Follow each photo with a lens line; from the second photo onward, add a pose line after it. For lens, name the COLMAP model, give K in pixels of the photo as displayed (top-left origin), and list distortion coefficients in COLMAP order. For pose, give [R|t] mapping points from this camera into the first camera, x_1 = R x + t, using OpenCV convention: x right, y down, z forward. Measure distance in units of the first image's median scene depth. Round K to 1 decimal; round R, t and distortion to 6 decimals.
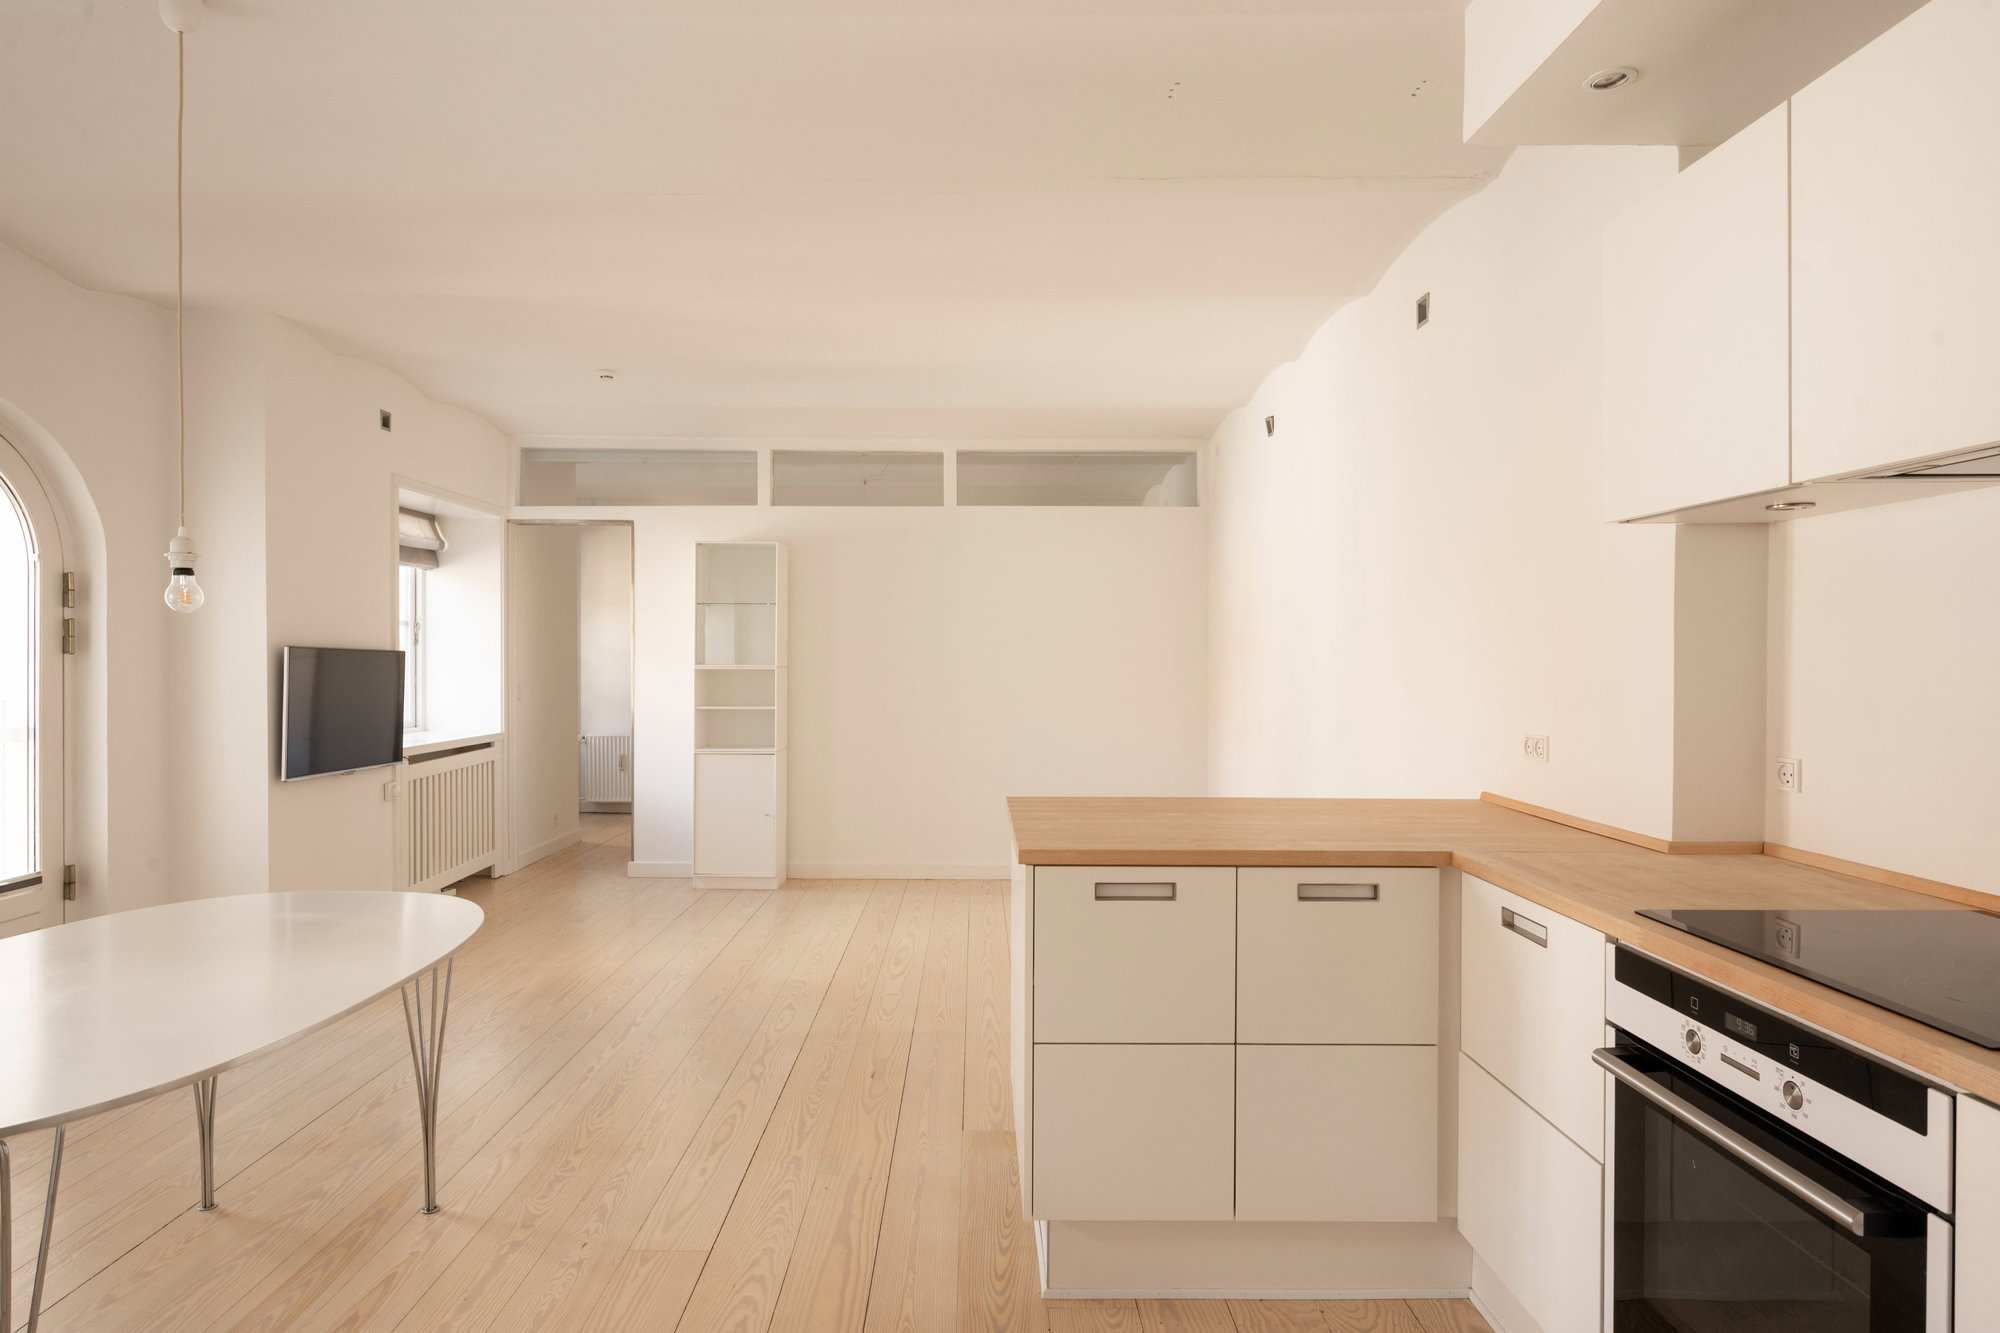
lens RADIAL K [[1134.5, 0, 1000.0], [0, 1134.5, 666.5], [0, 0, 1]] dist [-0.002777, -0.001103]
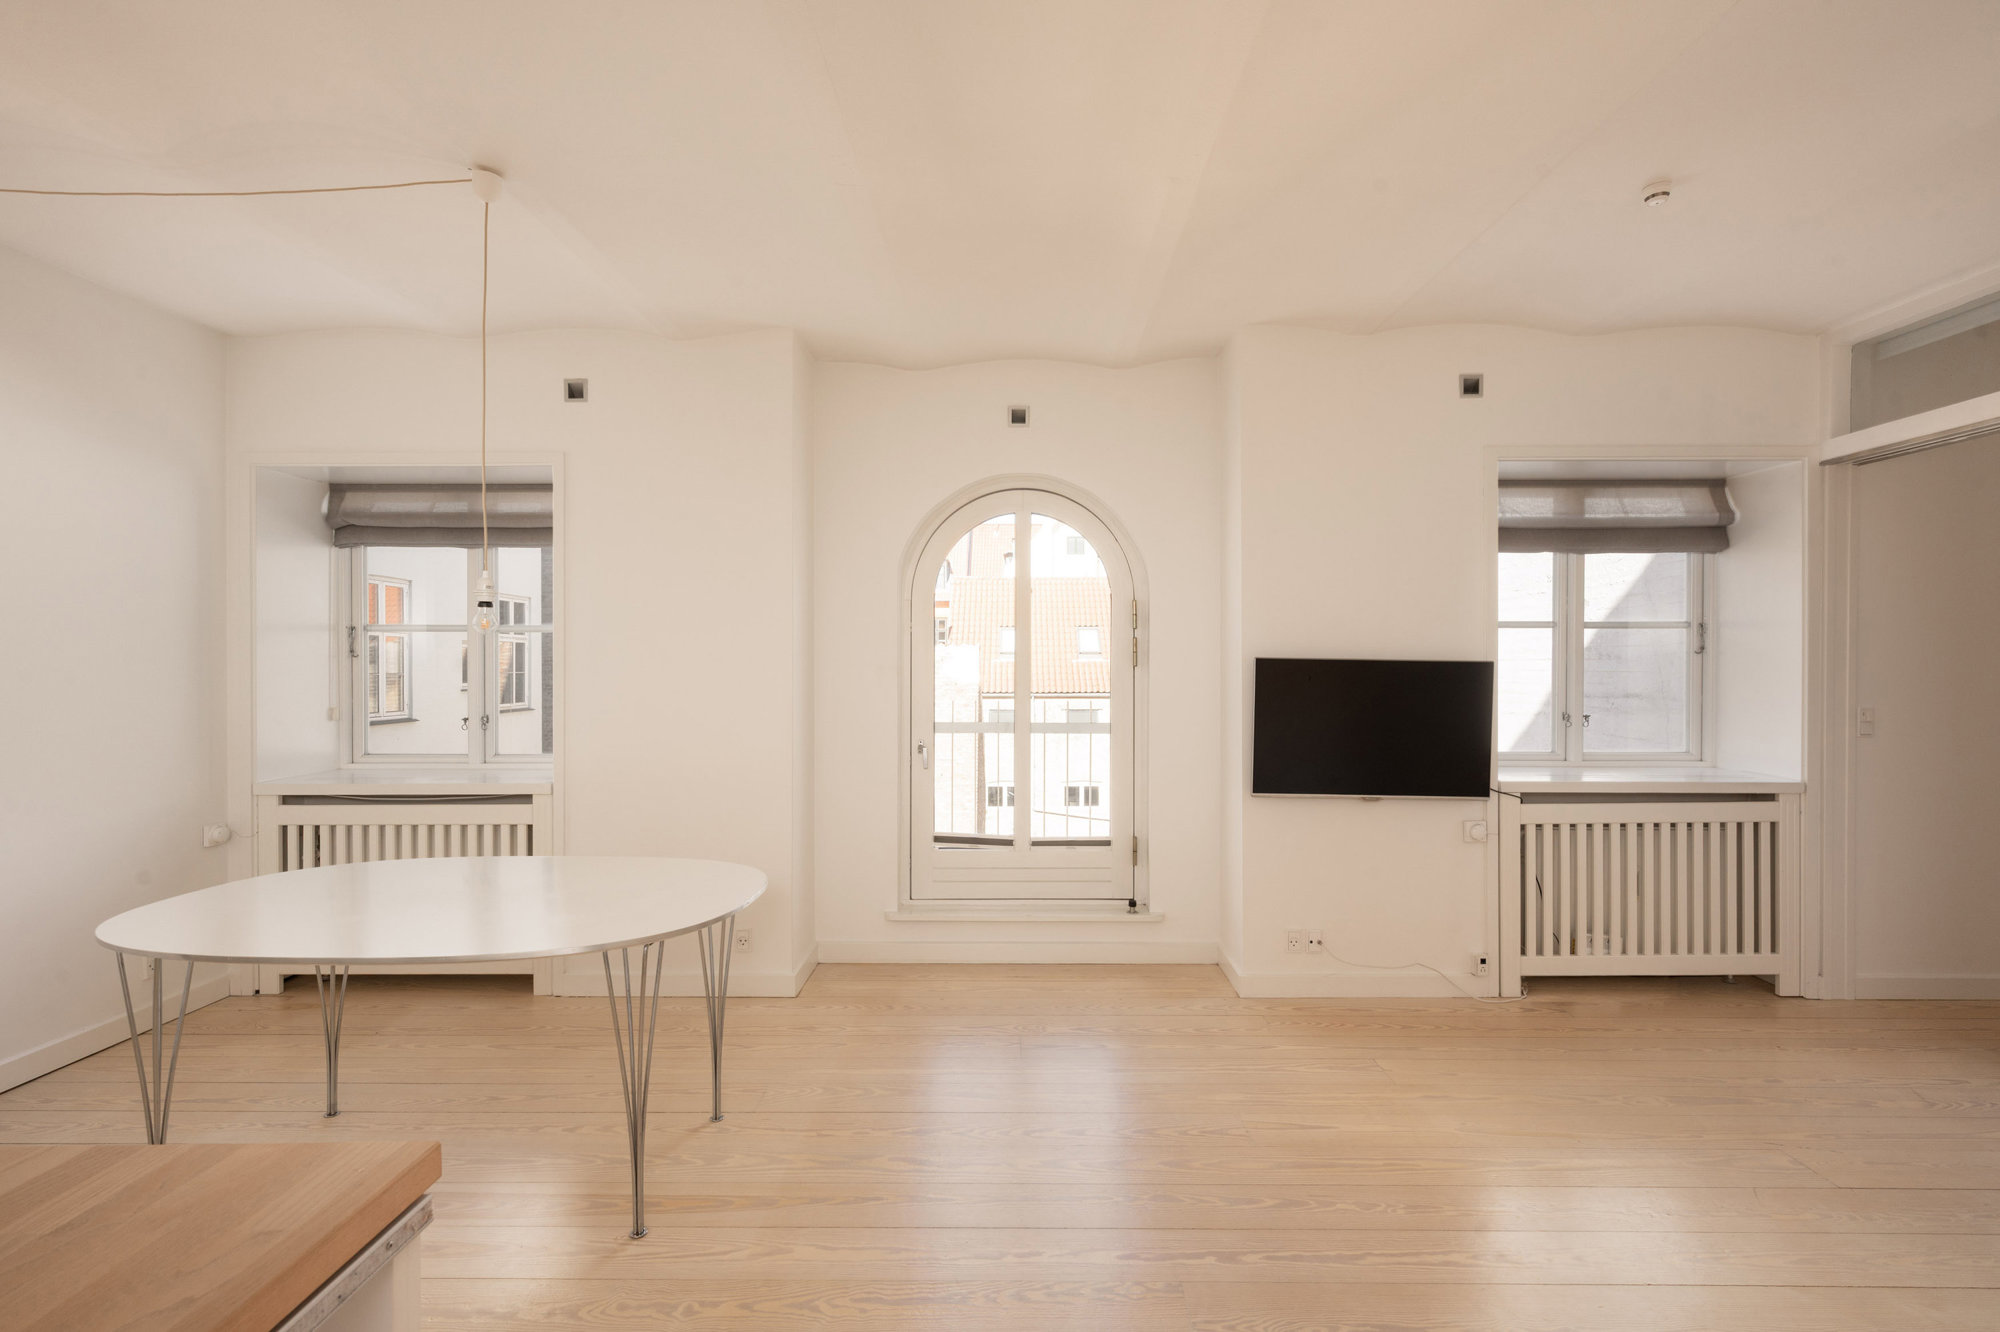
lens RADIAL K [[915.7, 0, 1000.0], [0, 915.7, 666.0], [0, 0, 1]] dist [-0.001936, -0.000323]
pose [[-0.030602, -0.003569, -0.999525, 0.140287], [-0.008465, 0.999959, -0.003312, -0.005060], [0.999496, 0.008359, -0.030631, 0.670266]]
